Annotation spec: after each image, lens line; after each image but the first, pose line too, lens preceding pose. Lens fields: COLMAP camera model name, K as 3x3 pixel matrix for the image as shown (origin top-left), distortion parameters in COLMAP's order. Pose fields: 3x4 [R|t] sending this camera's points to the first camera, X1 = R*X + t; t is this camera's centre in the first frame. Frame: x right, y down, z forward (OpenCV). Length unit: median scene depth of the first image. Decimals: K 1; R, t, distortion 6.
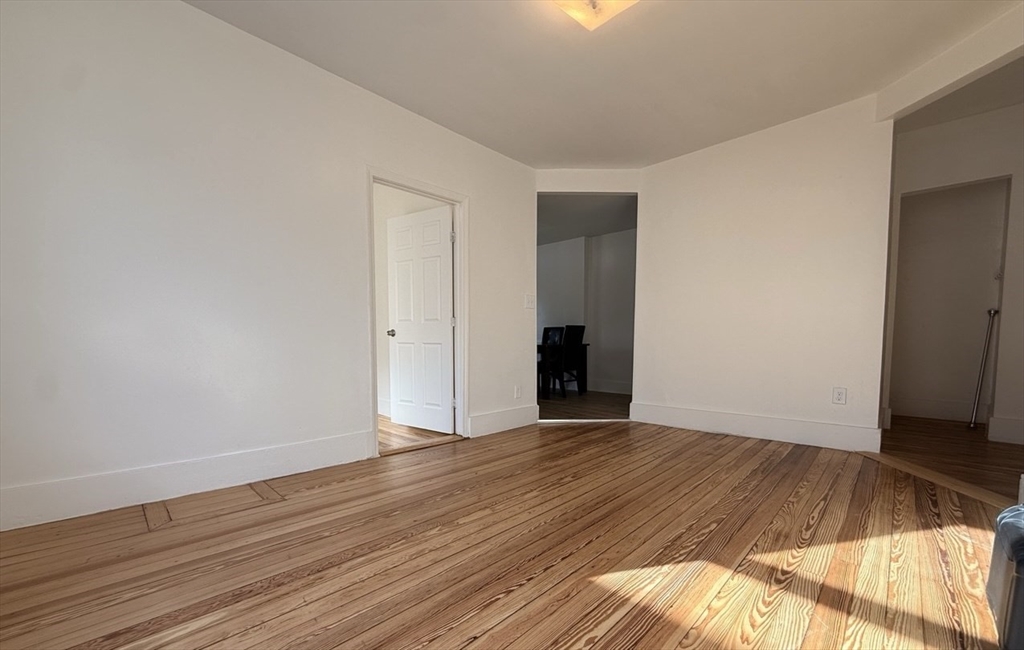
lens RADIAL K [[403.9, 0, 510.7], [0, 403.9, 362.5], [0, 0, 1]] dist [-0.000411, -0.000046]
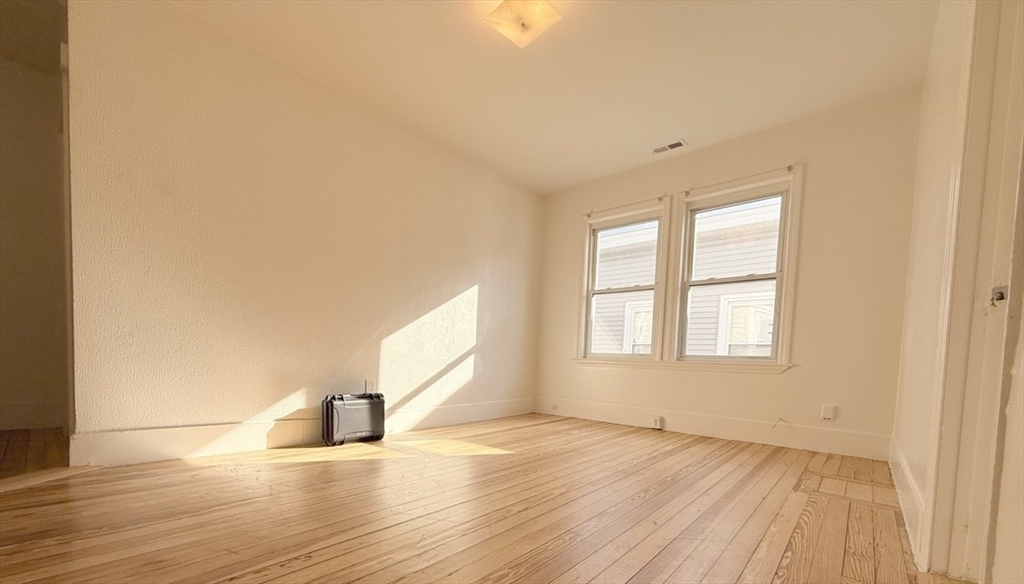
lens RADIAL K [[406.6, 0, 511.7], [0, 406.6, 381.5], [0, 0, 1]] dist [0.000318, -0.000038]
pose [[-0.997331, -0.039541, -0.061379, 0.214242], [-0.046372, 0.992376, 0.114194, -0.017362], [0.056396, 0.116735, -0.991561, 1.775606]]
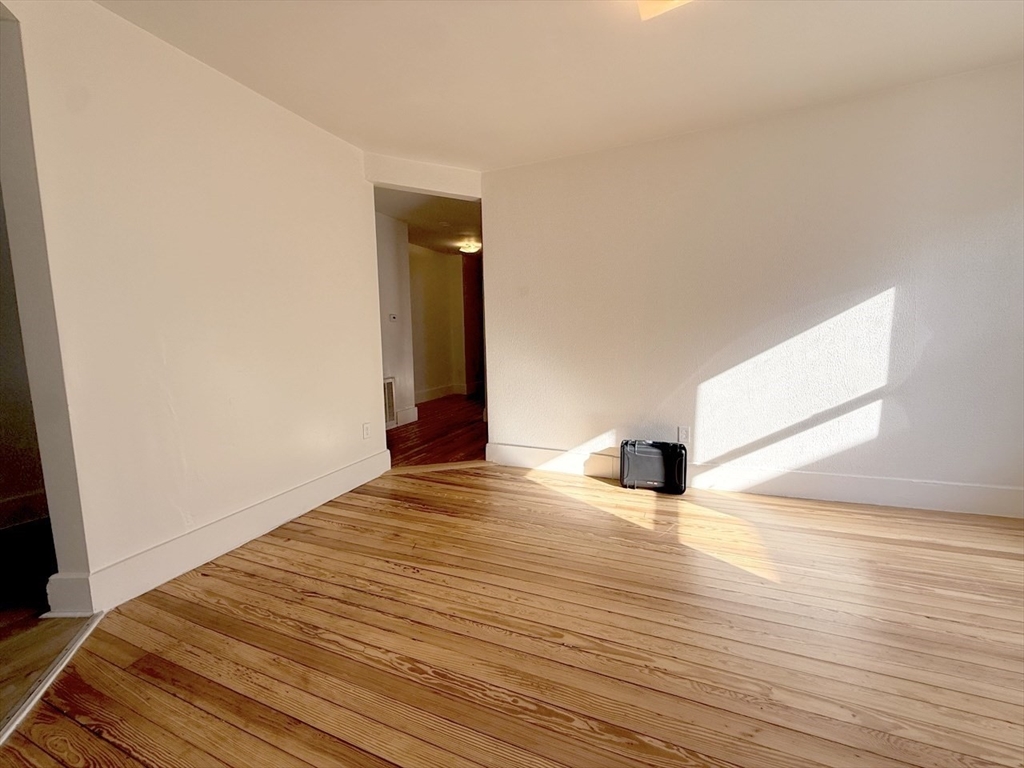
lens RADIAL K [[406.4, 0, 510.2], [0, 406.4, 383.2], [0, 0, 1]] dist [0.000883, 0.000110]
pose [[-0.364144, -0.095784, 0.926404, -0.379050], [0.078057, 0.988059, 0.132841, -0.196259], [-0.928066, 0.120686, -0.352319, 1.321856]]
